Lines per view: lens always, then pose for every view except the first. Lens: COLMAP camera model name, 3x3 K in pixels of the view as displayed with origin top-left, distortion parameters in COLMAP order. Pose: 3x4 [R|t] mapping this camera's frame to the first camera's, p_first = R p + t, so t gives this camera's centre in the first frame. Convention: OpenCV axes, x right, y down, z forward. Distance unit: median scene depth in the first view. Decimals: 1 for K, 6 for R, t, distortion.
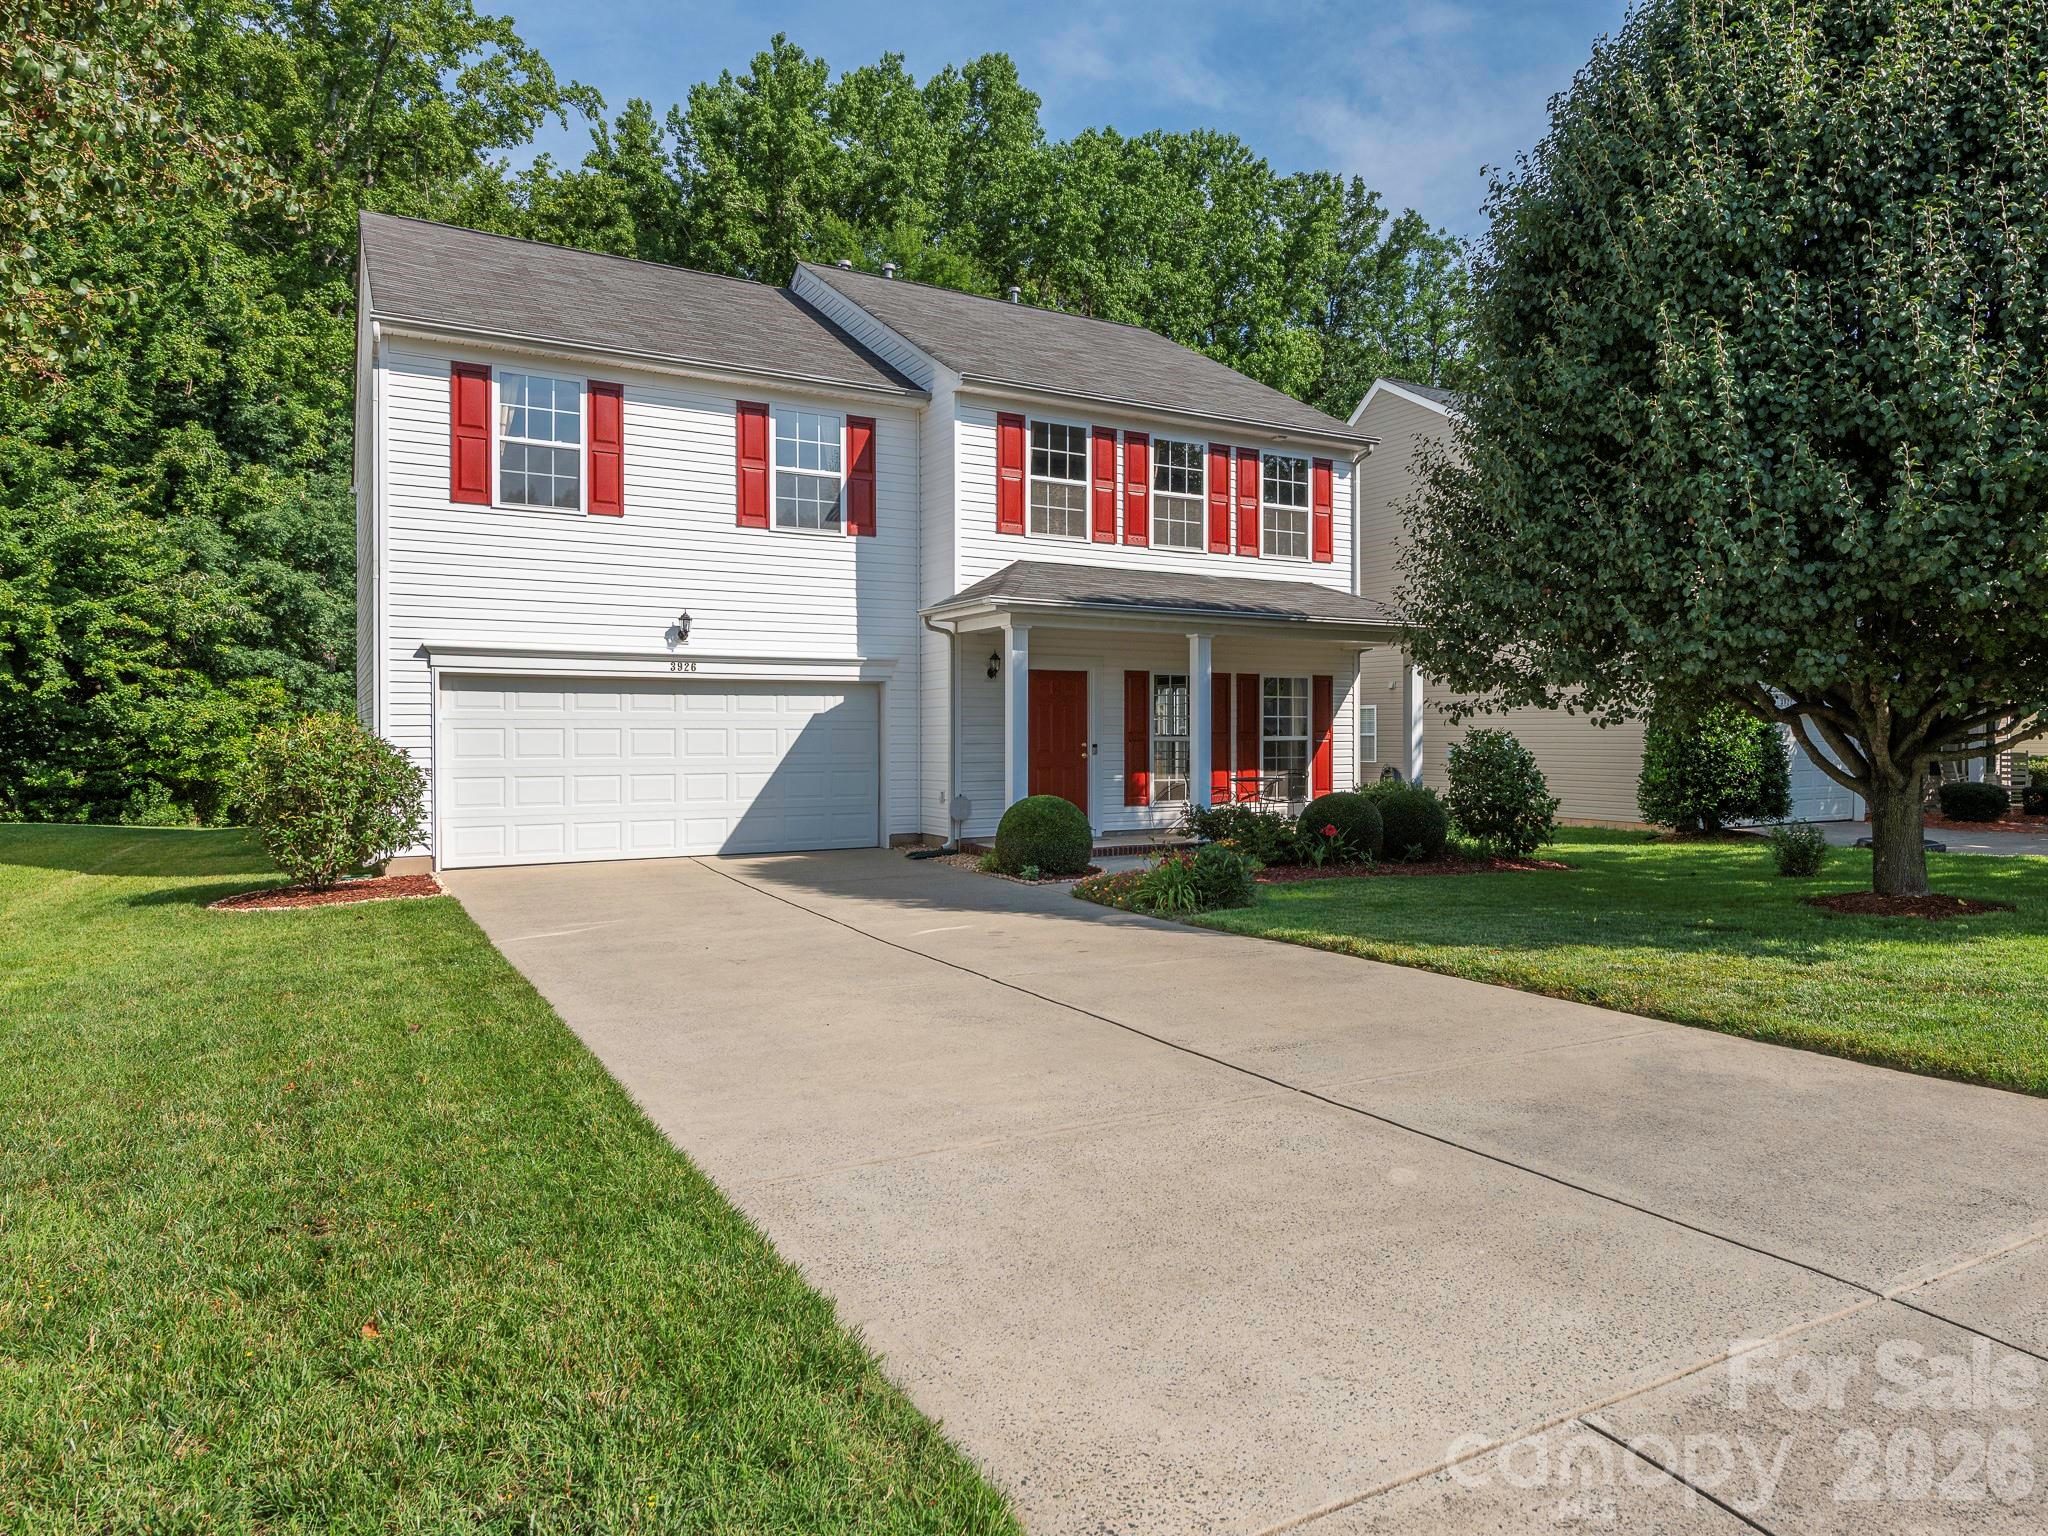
lens RADIAL K [[1228.2, 0, 1024.0], [0, 1228.2, 768.0], [0, 0, 1]] dist [0.002041, -0.003723]
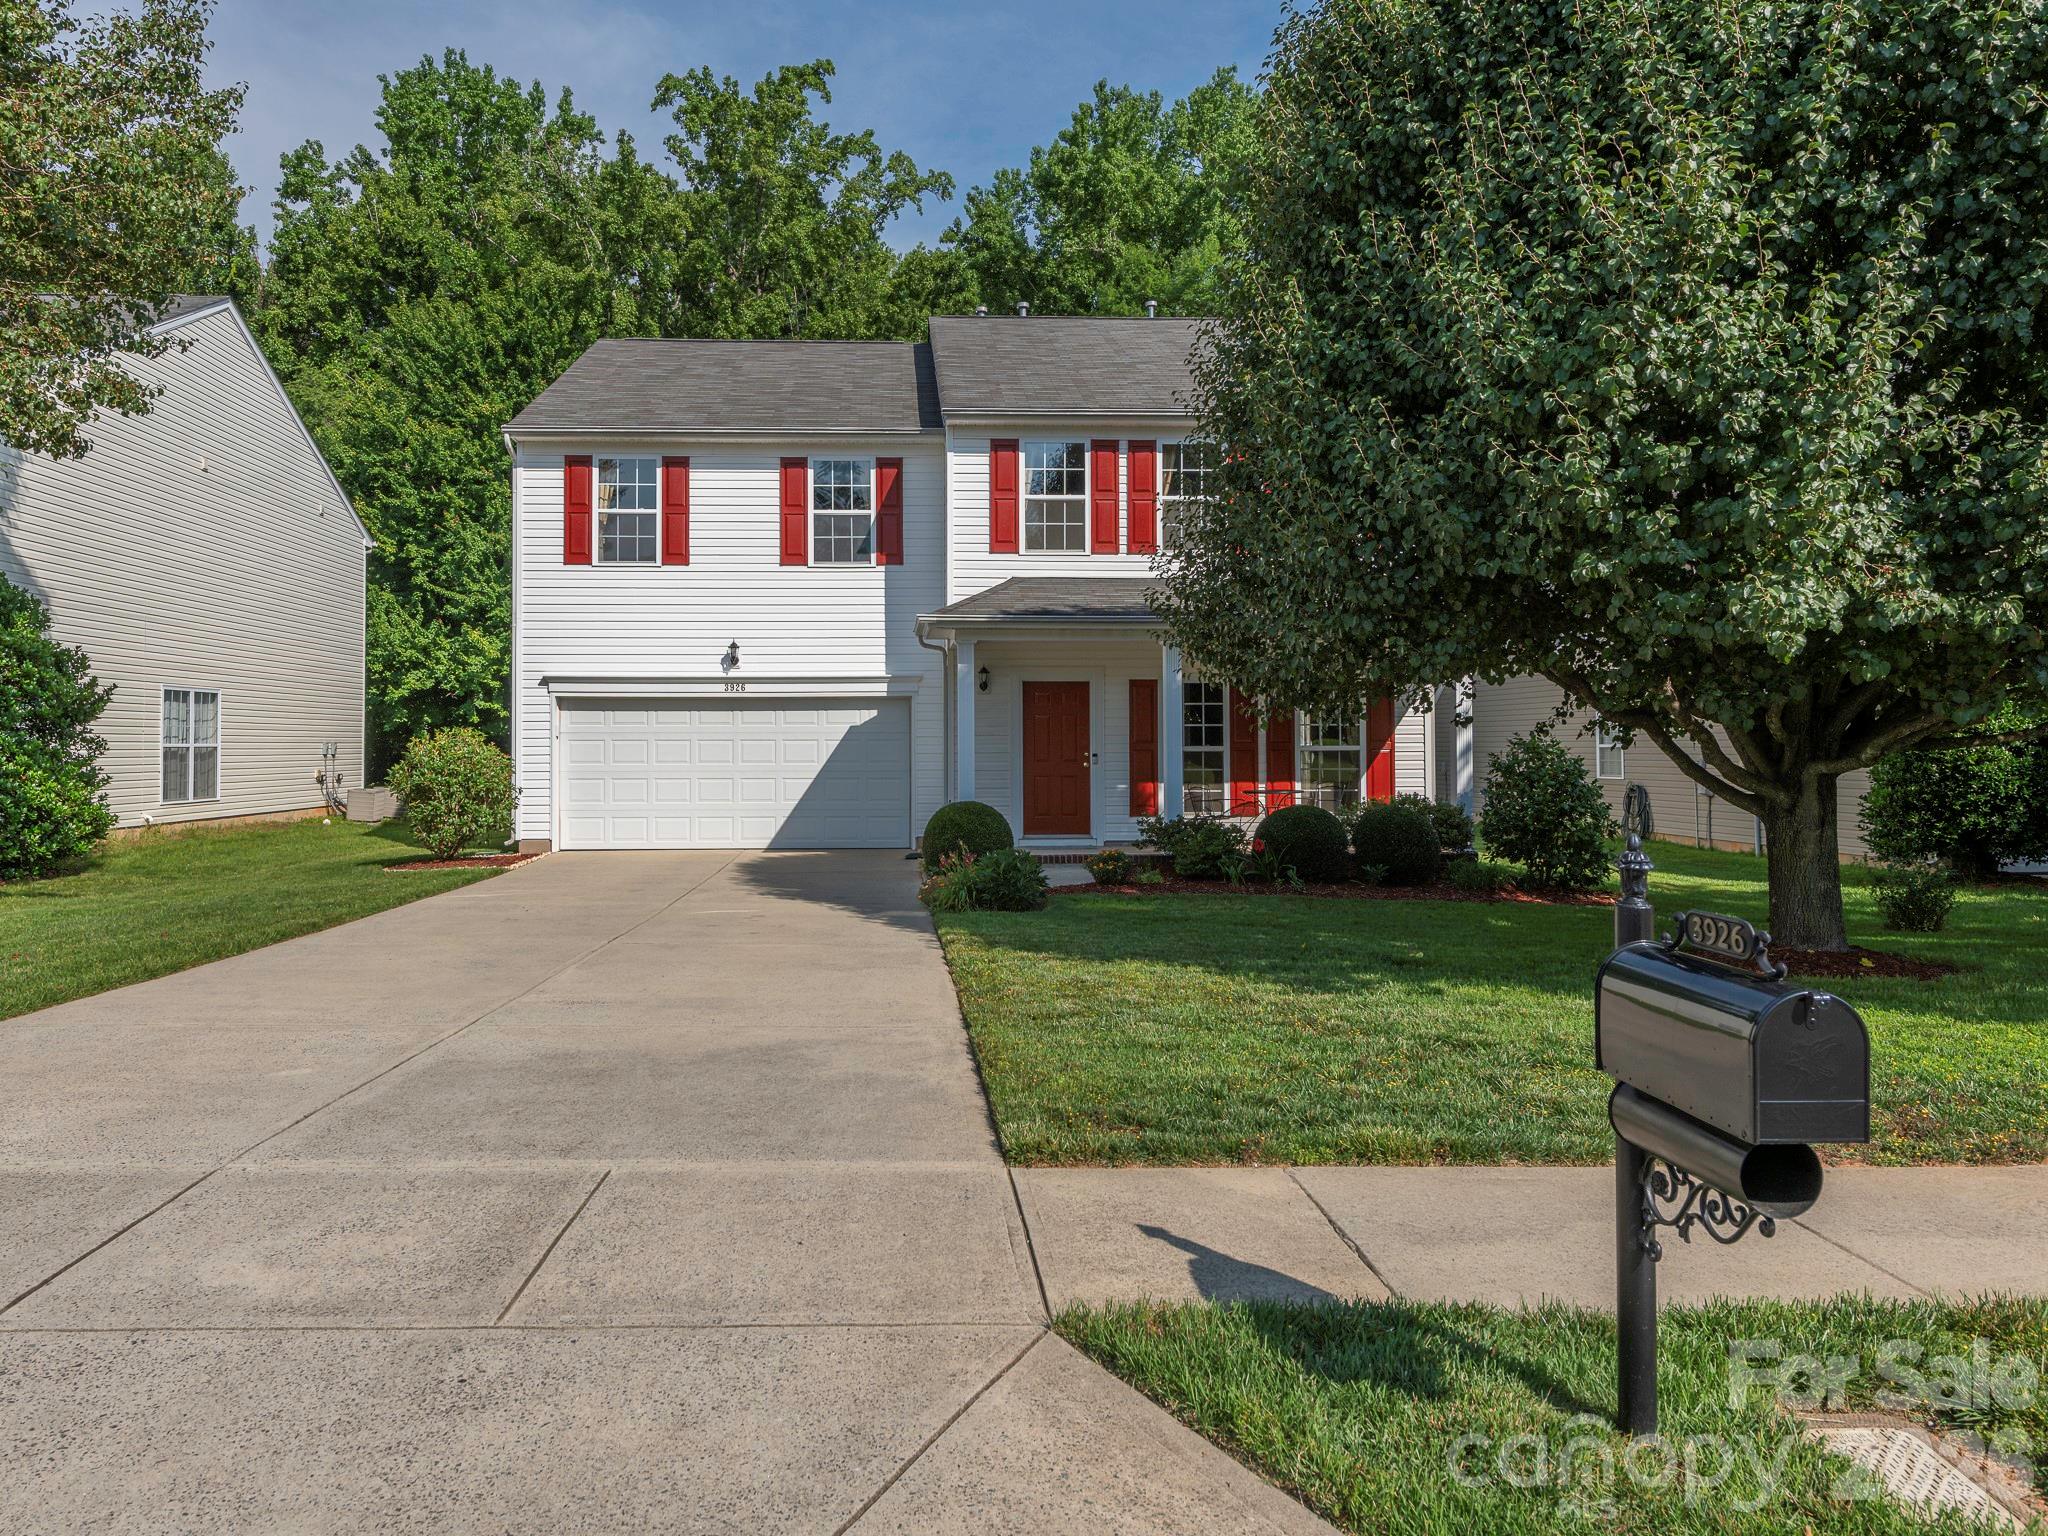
lens RADIAL K [[1247.6, 0, 1024.0], [0, 1247.6, 768.0], [0, 0, 1]] dist [0.003474, 0.000805]
pose [[0.877371, 0.006737, -0.479765, 0.515323], [-0.012546, 0.999882, -0.008903, 0.002273], [0.479648, 0.013830, 0.877352, 0.075441]]
